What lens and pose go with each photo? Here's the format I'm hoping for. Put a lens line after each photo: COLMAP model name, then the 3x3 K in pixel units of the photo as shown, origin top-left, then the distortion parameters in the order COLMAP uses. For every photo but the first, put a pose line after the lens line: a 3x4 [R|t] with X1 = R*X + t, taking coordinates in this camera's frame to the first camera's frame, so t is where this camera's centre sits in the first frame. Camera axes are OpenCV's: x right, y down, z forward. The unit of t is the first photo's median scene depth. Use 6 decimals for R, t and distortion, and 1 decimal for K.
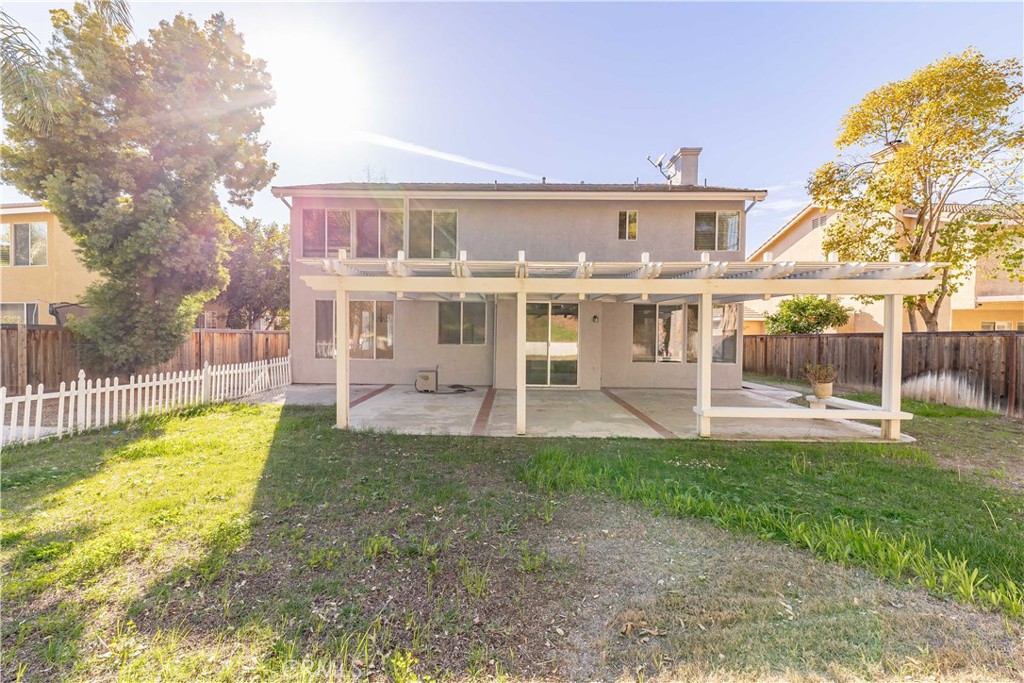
lens RADIAL K [[375.7, 0, 513.1], [0, 375.7, 342.4], [0, 0, 1]] dist [0.000651, -0.000065]
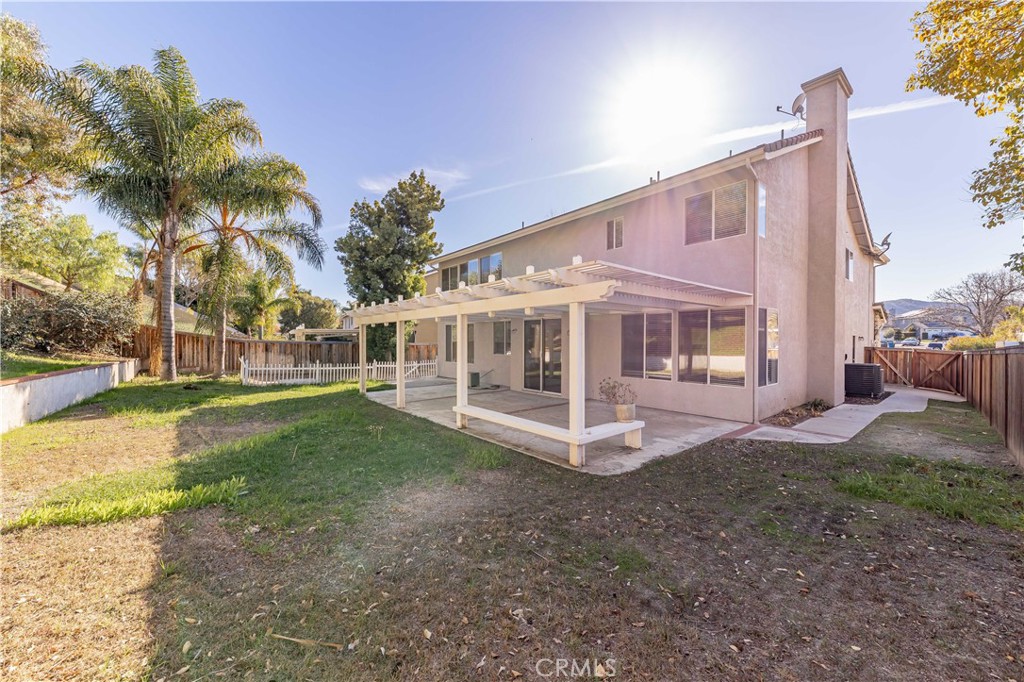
lens RADIAL K [[385.5, 0, 513.3], [0, 385.5, 349.6], [0, 0, 1]] dist [0.018562, -0.000024]
pose [[0.638196, 0.009036, -0.769821, 0.929733], [-0.018949, 0.999813, -0.003973, -0.006592], [0.769641, 0.017123, 0.638247, 0.172864]]
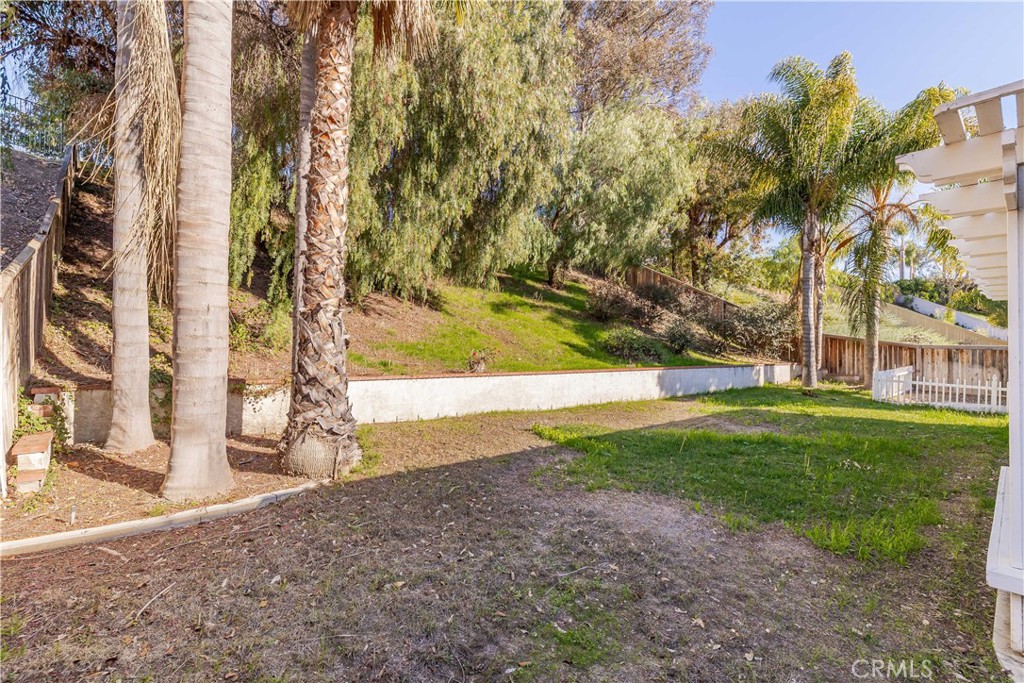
lens RADIAL K [[443.4, 0, 488.9], [0, 443.4, 345.8], [0, 0, 1]] dist [0.001553, 0.000164]
pose [[-0.749017, -0.021185, -0.662212, 0.920241], [-0.038239, 0.999205, 0.011286, 0.007060], [0.661447, 0.033776, -0.749231, 0.517309]]
